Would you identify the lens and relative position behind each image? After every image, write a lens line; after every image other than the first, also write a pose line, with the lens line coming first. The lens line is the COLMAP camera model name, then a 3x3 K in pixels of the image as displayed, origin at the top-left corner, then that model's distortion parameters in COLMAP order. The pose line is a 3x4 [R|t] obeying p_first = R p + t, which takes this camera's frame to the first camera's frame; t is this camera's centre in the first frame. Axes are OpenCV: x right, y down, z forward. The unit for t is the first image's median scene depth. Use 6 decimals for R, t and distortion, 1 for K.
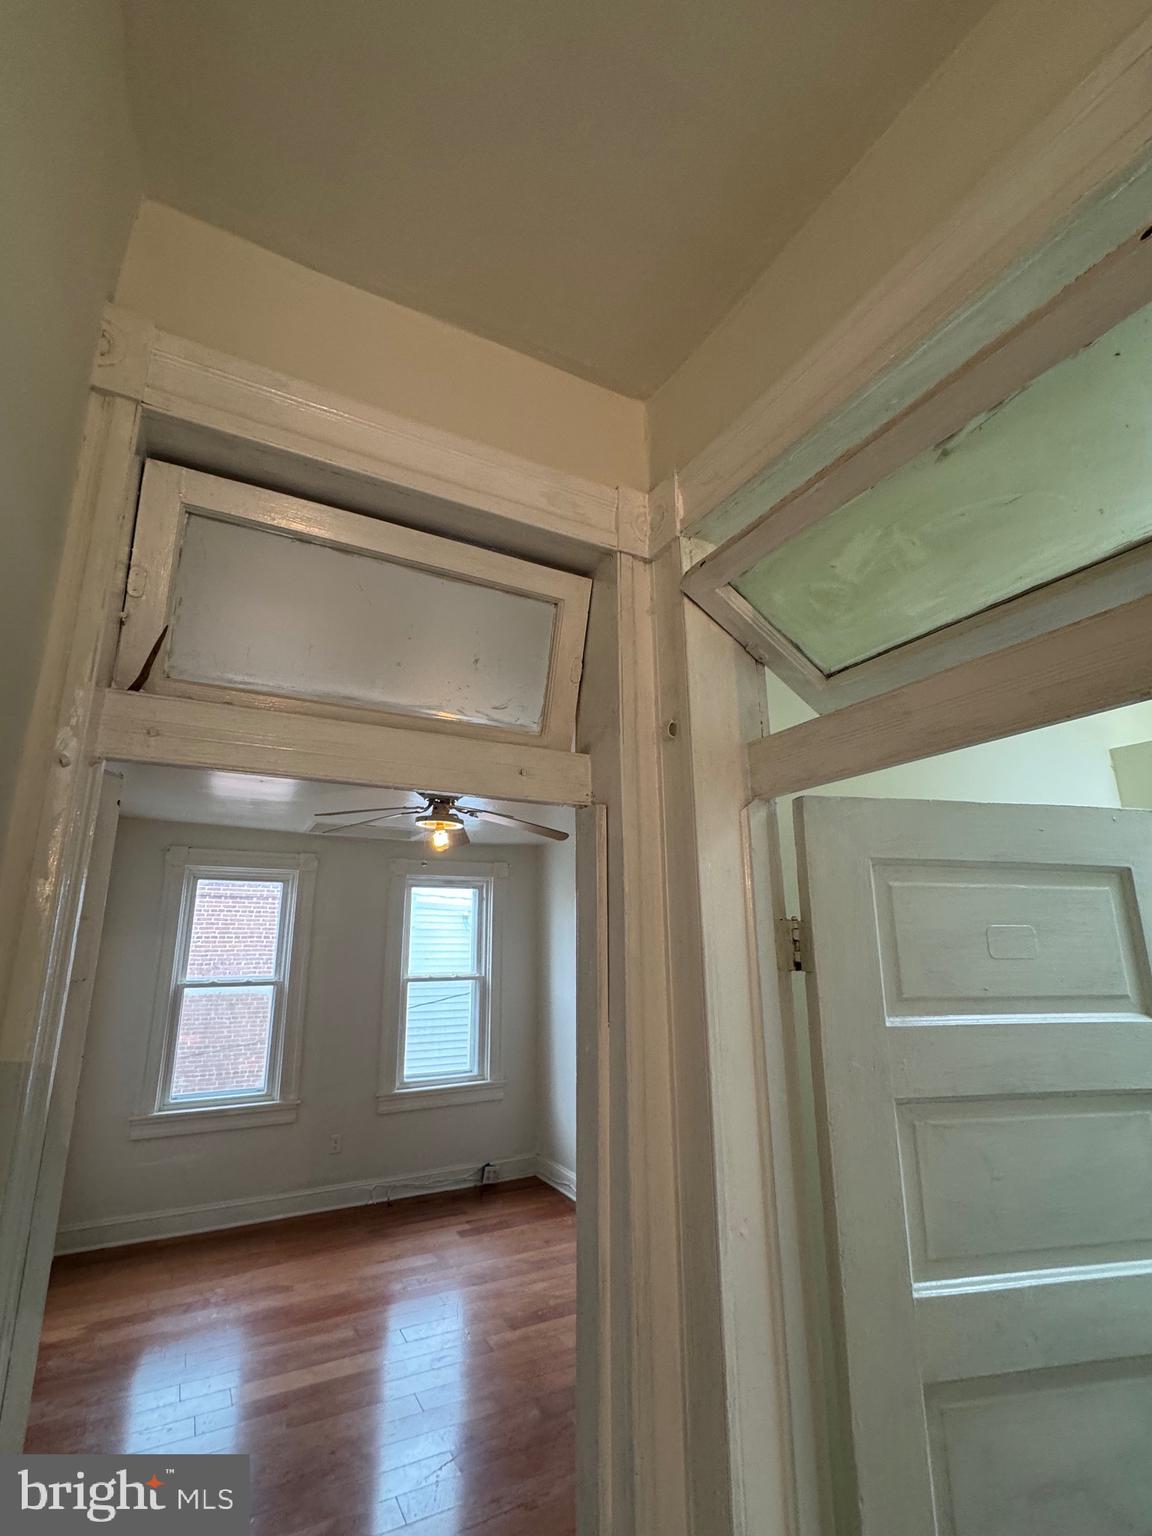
lens RADIAL K [[709.1, 0, 576.0], [0, 709.1, 768.0], [0, 0, 1]] dist [-0.003983, -0.000575]
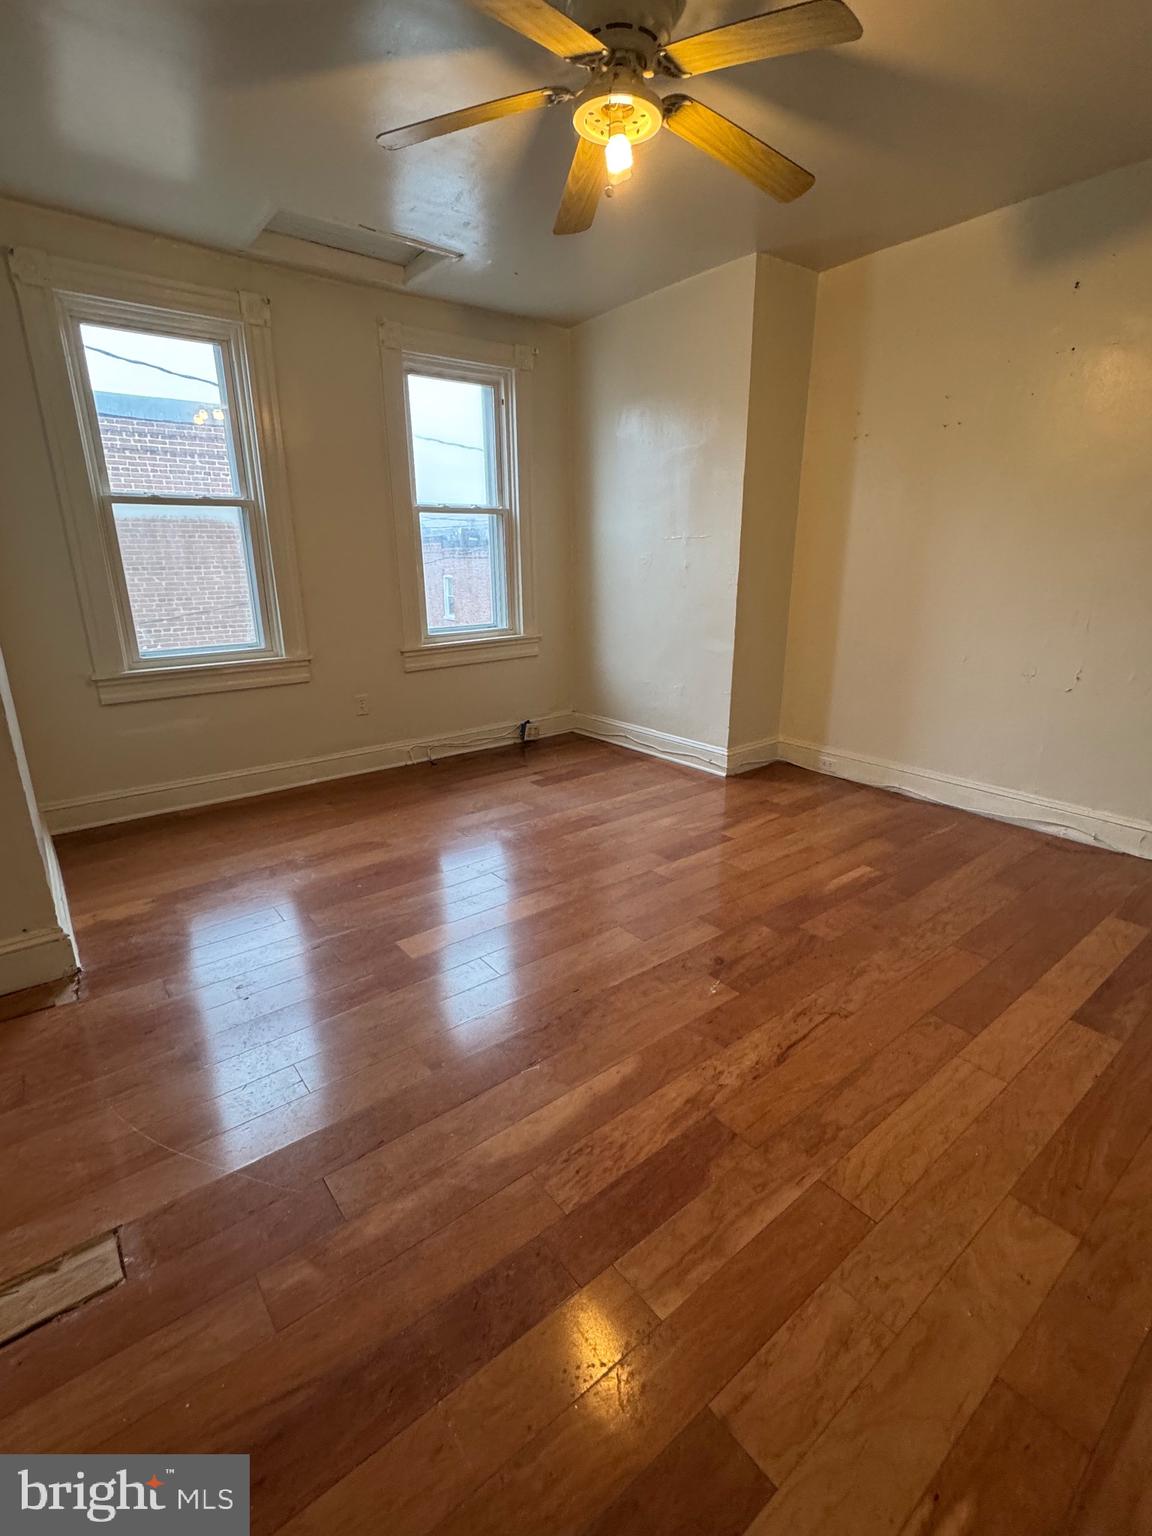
lens RADIAL K [[709.1, 0, 576.0], [0, 709.1, 768.0], [0, 0, 1]] dist [-0.003983, -0.000575]
pose [[0.983807, -0.054258, 0.170822, -0.239646], [-0.041245, 0.858965, 0.510370, 0.159935], [-0.174422, -0.509151, 0.842818, 0.215741]]
